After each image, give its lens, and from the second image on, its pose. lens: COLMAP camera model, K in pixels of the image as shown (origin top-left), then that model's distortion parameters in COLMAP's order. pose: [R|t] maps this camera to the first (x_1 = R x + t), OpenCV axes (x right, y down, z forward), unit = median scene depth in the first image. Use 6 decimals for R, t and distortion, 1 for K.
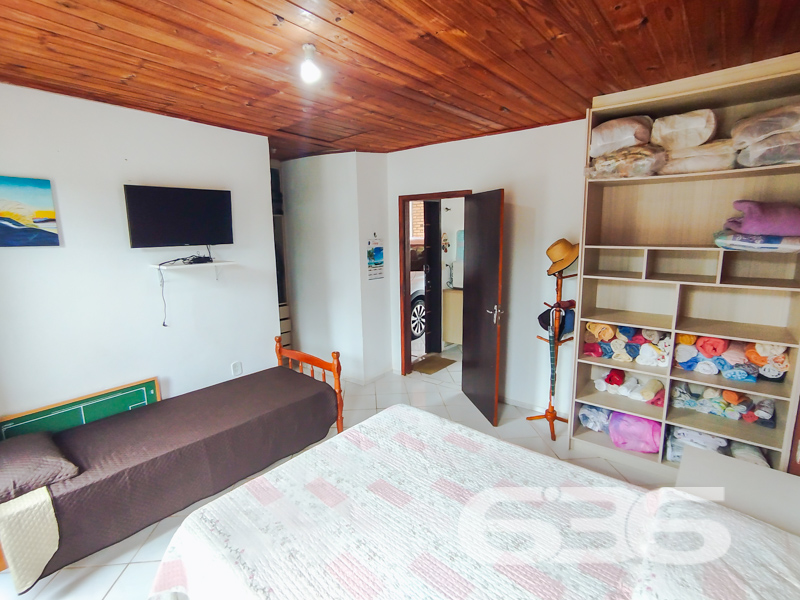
lens RADIAL K [[372.6, 0, 400.0], [0, 372.6, 300.0], [0, 0, 1]] dist [0.001289, 0.000666]
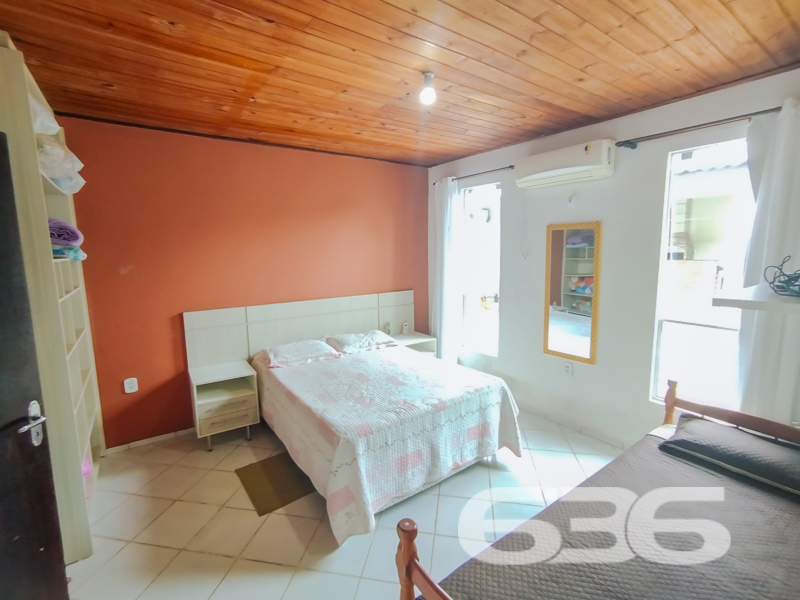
lens RADIAL K [[372.6, 0, 400.0], [0, 372.6, 300.0], [0, 0, 1]] dist [0.001289, 0.000666]
pose [[-0.966989, -0.017078, 0.254243, -0.423392], [0.062583, 0.951275, 0.301927, -0.339173], [-0.247012, 0.307872, -0.918804, 2.109448]]
